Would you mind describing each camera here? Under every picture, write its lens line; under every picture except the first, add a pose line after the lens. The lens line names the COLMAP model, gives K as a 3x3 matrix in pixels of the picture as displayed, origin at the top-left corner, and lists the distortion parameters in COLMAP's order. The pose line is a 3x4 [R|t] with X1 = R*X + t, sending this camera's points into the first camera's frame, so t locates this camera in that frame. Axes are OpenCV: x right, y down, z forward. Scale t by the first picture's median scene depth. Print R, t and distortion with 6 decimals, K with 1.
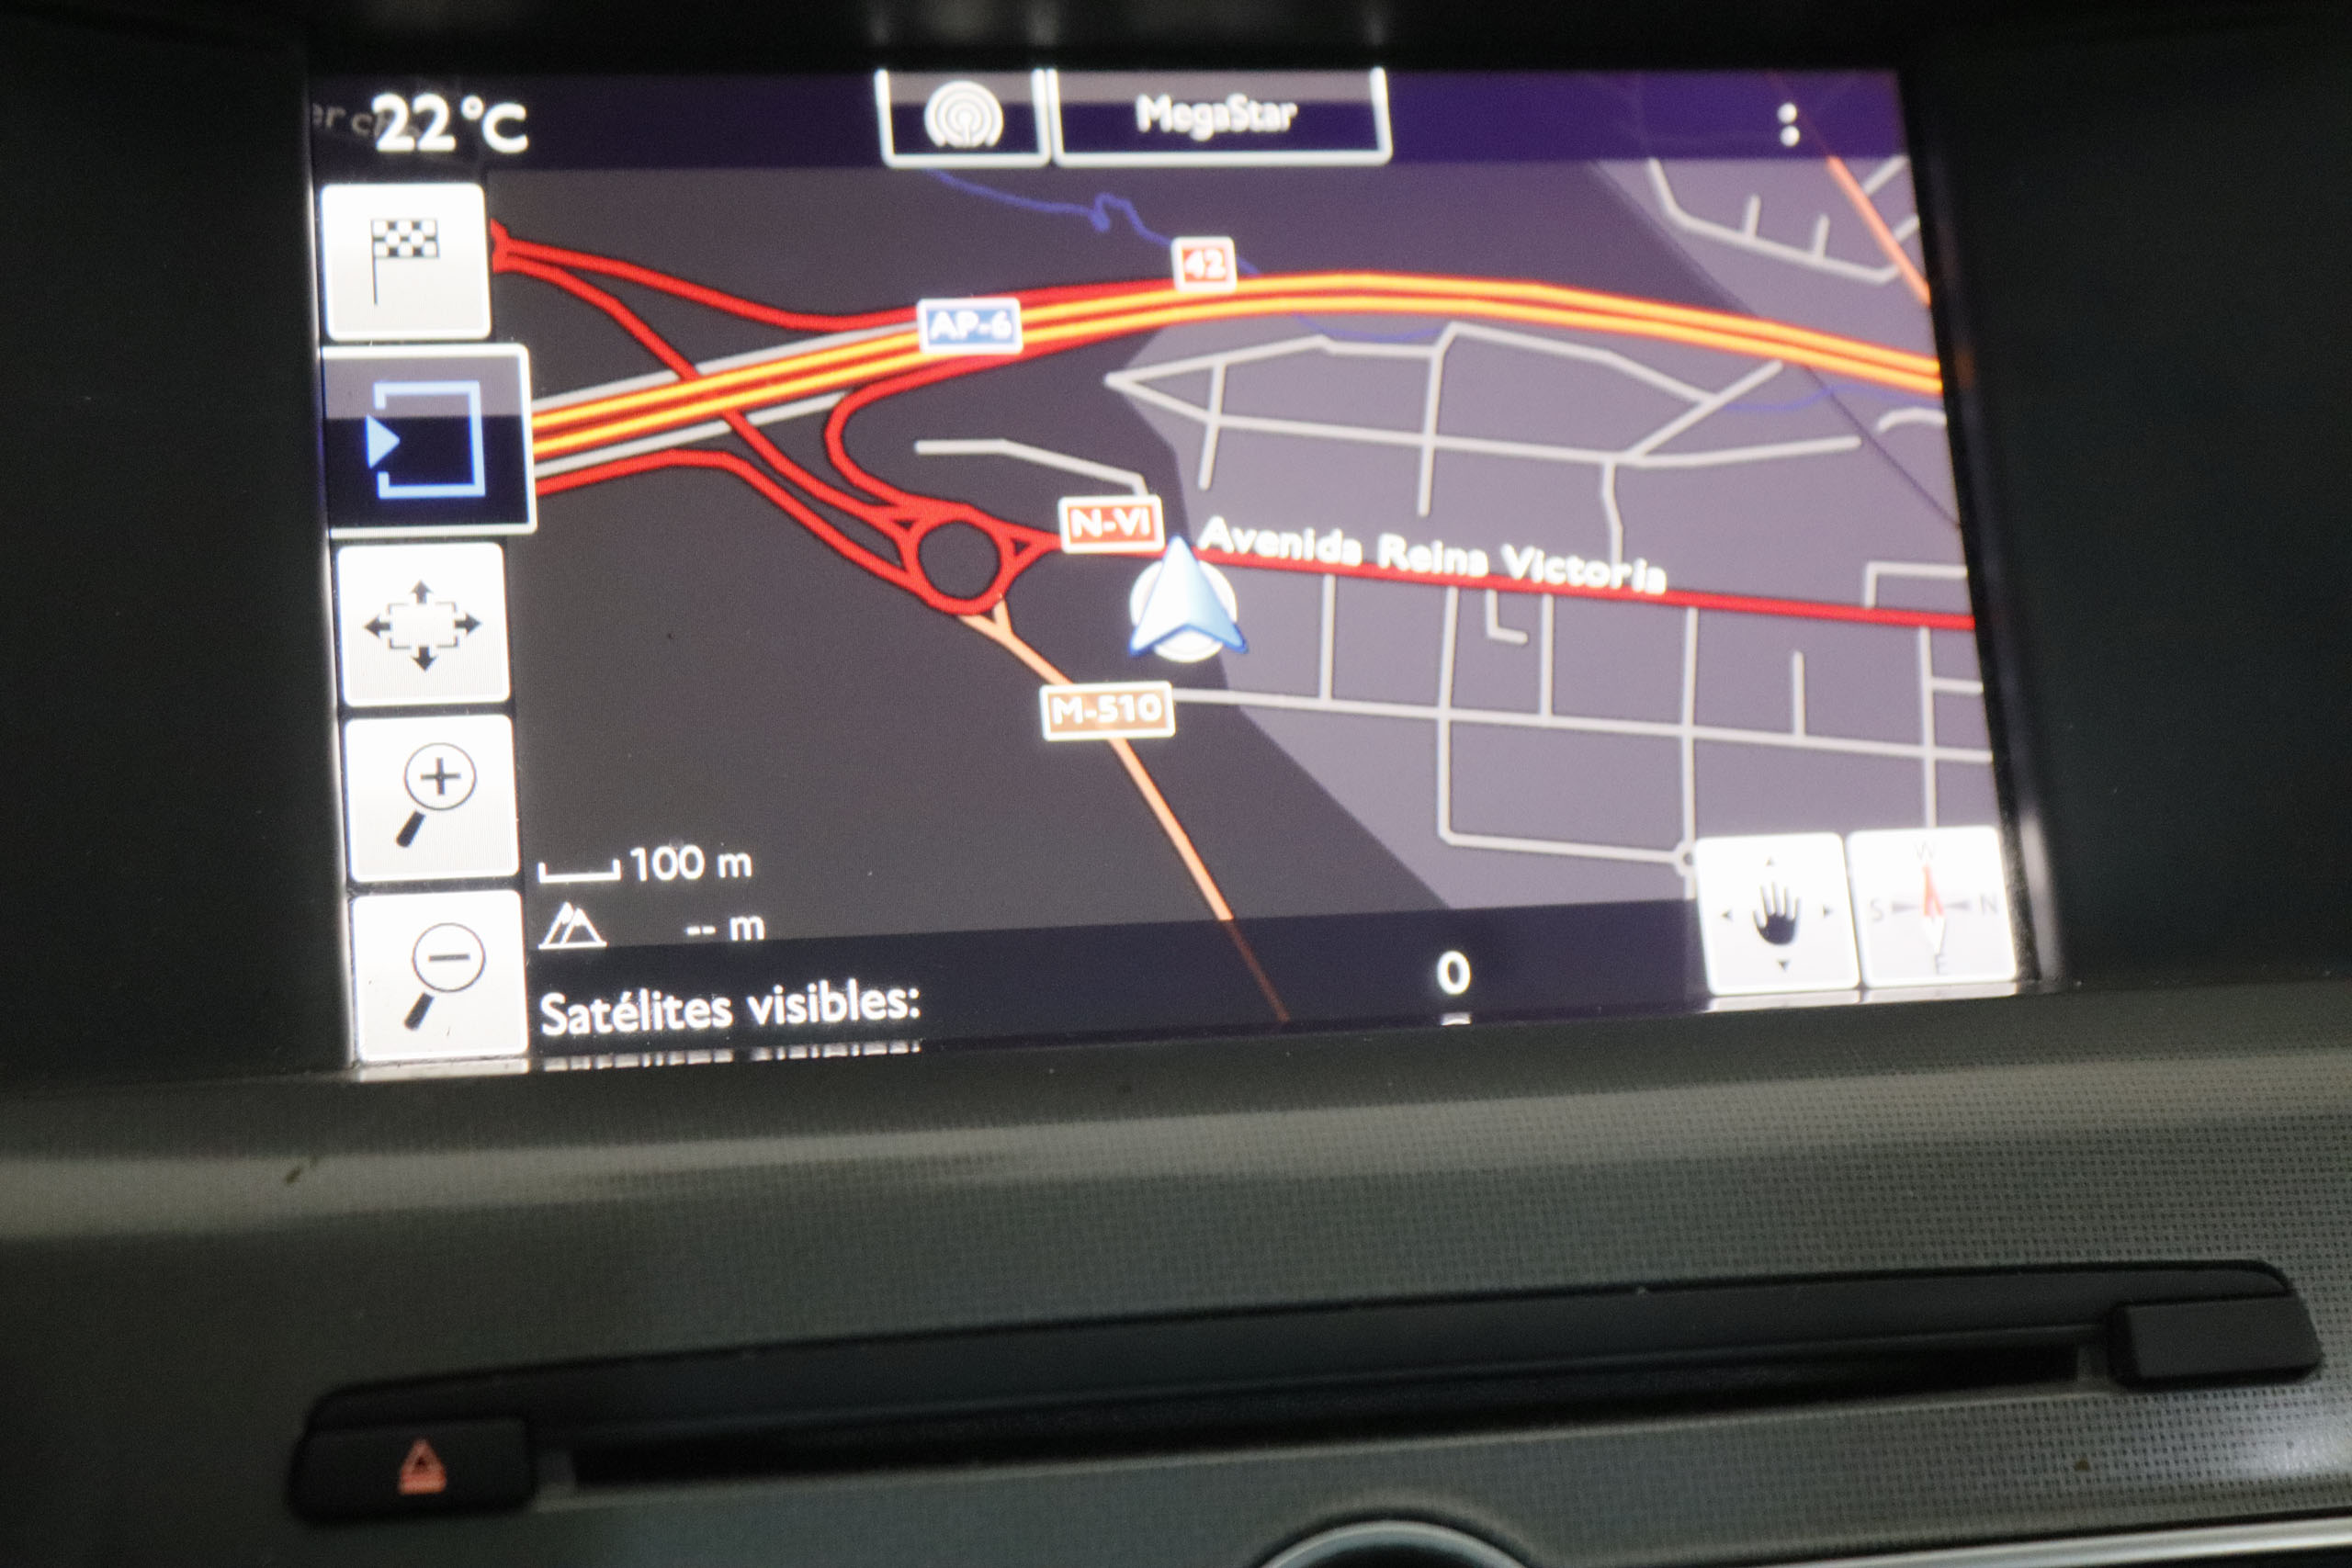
lens RADIAL K [[4409.4, 0, 1182.8], [0, 4409.4, 788.7], [0, 0, 1]] dist [0.031367, 0.000000]
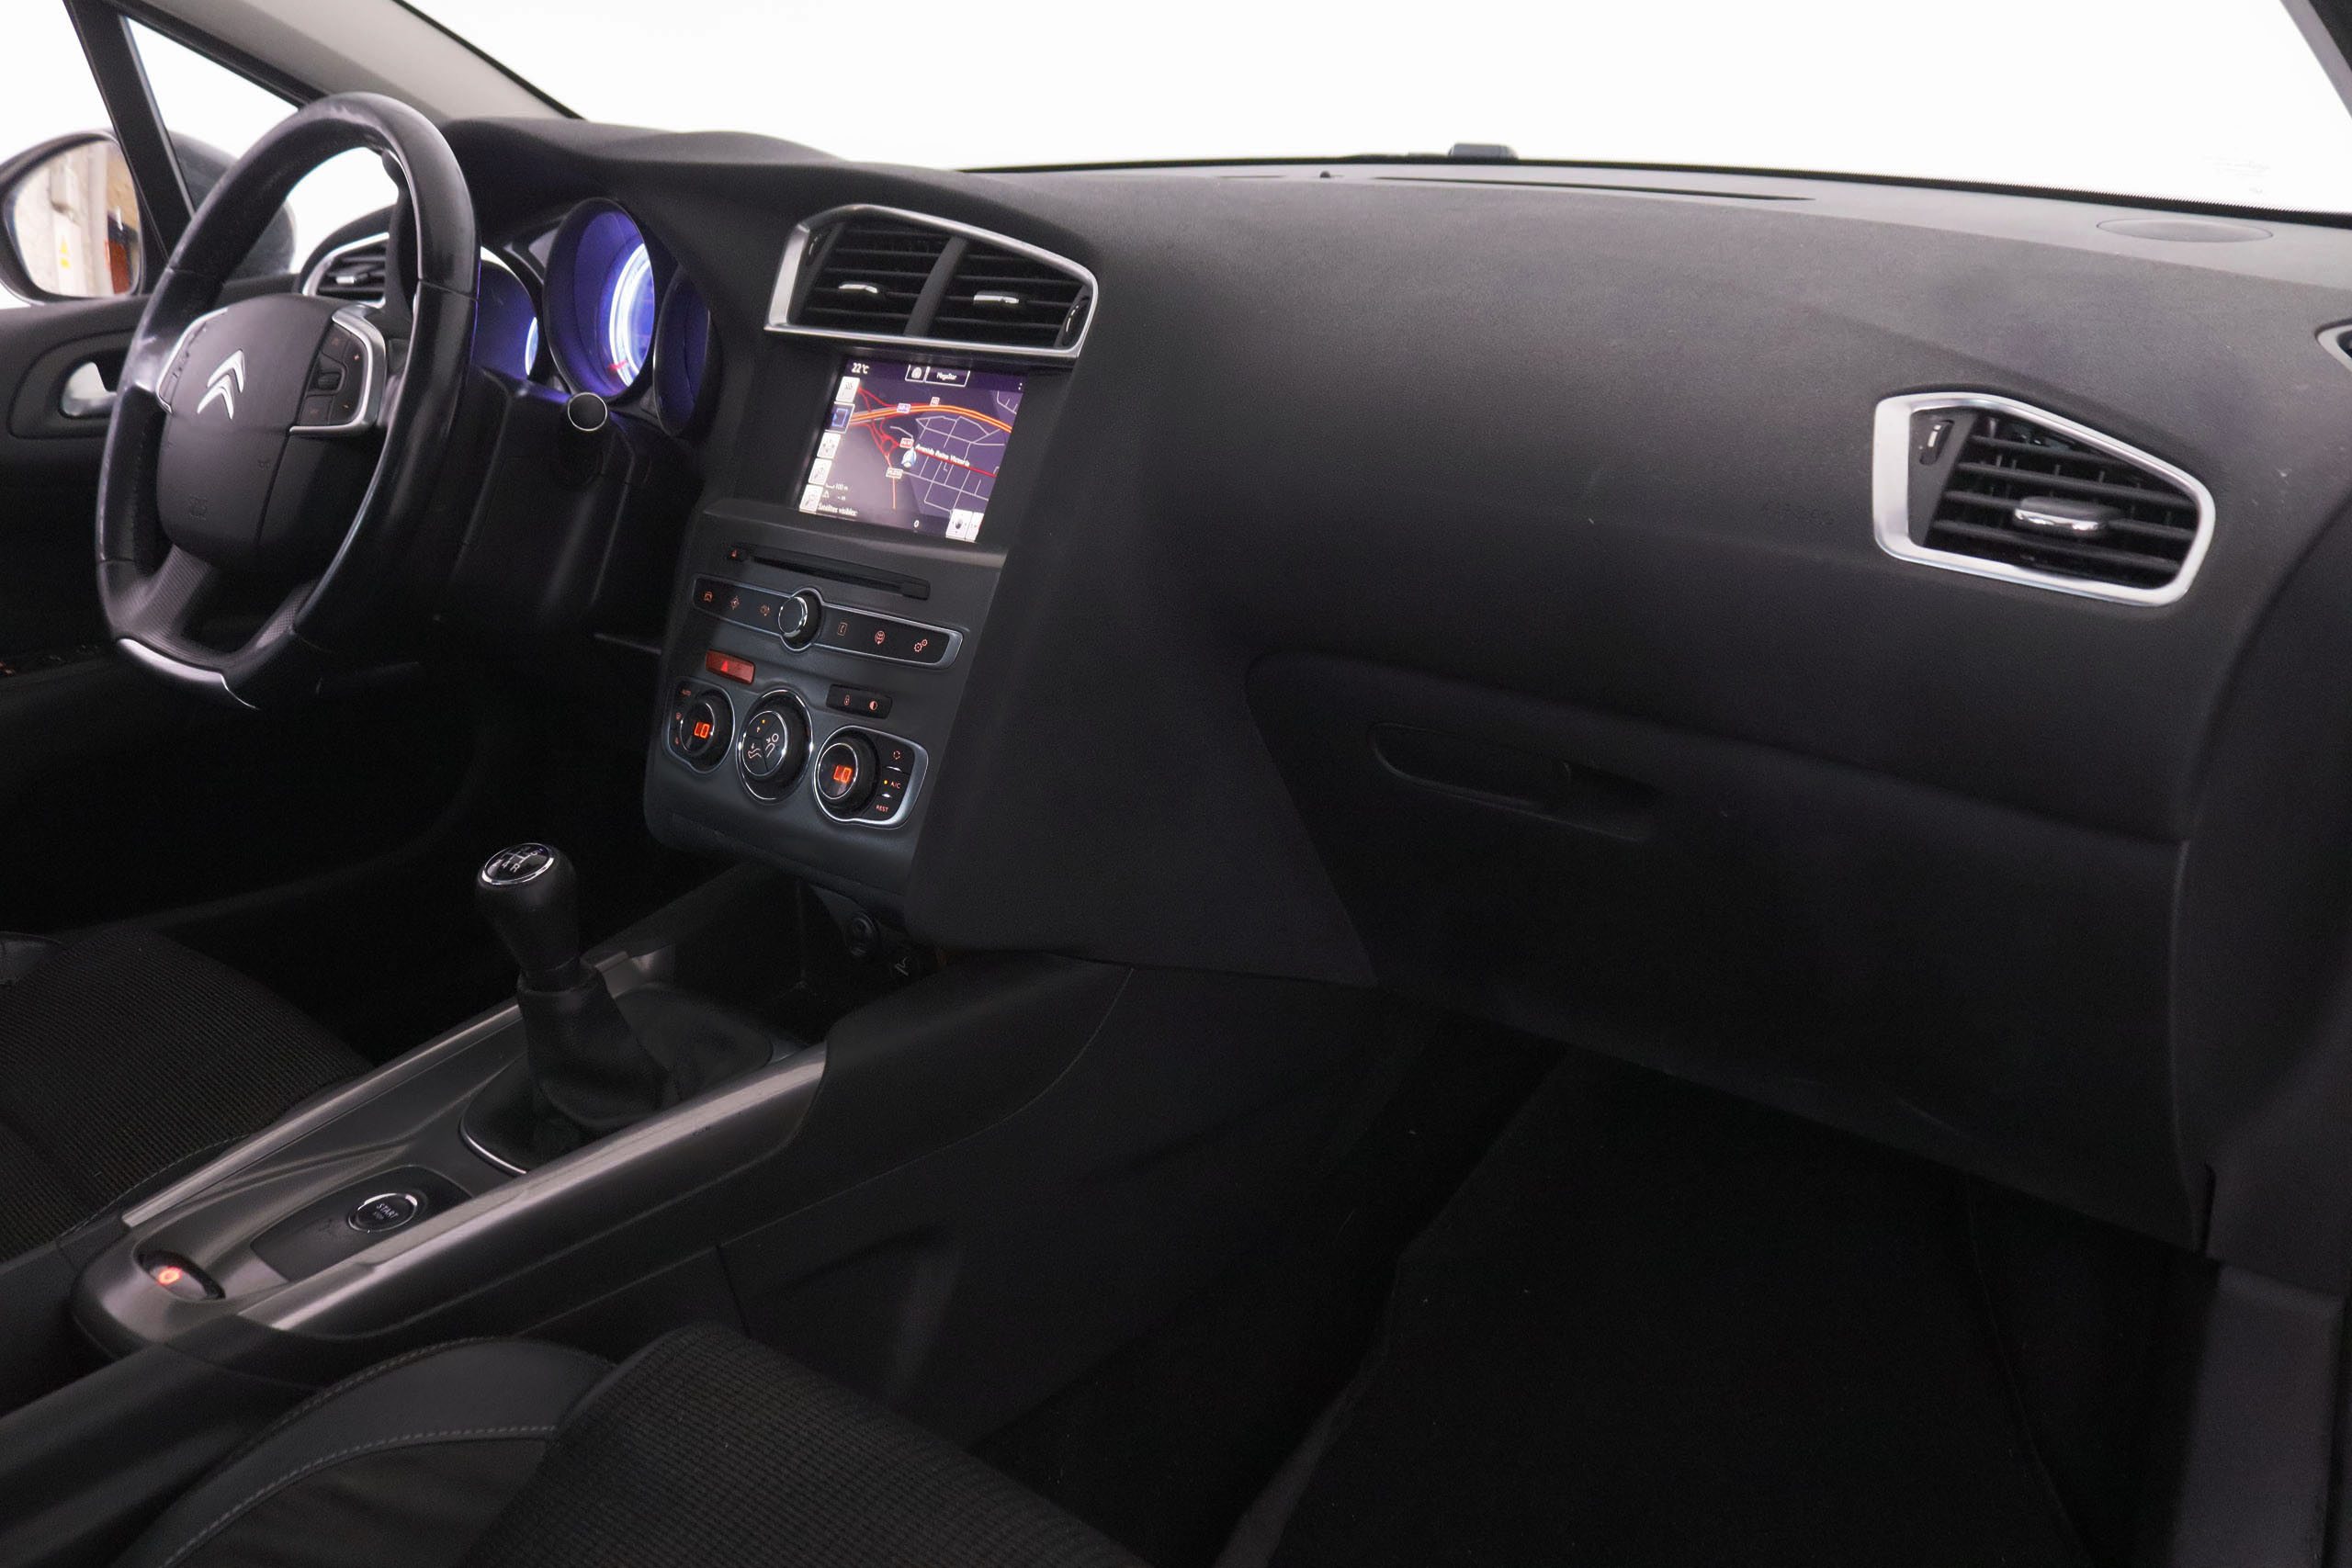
lens RADIAL K [[1985.1, 0, 1177.3], [0, 1985.1, 775.3], [0, 0, 1]] dist [-0.130719, 0.040766]
pose [[0.591257, 0.236408, -0.771055, 2.460182], [-0.177342, 0.970782, 0.161656, -0.124701], [0.786743, 0.041160, 0.615907, -0.354268]]
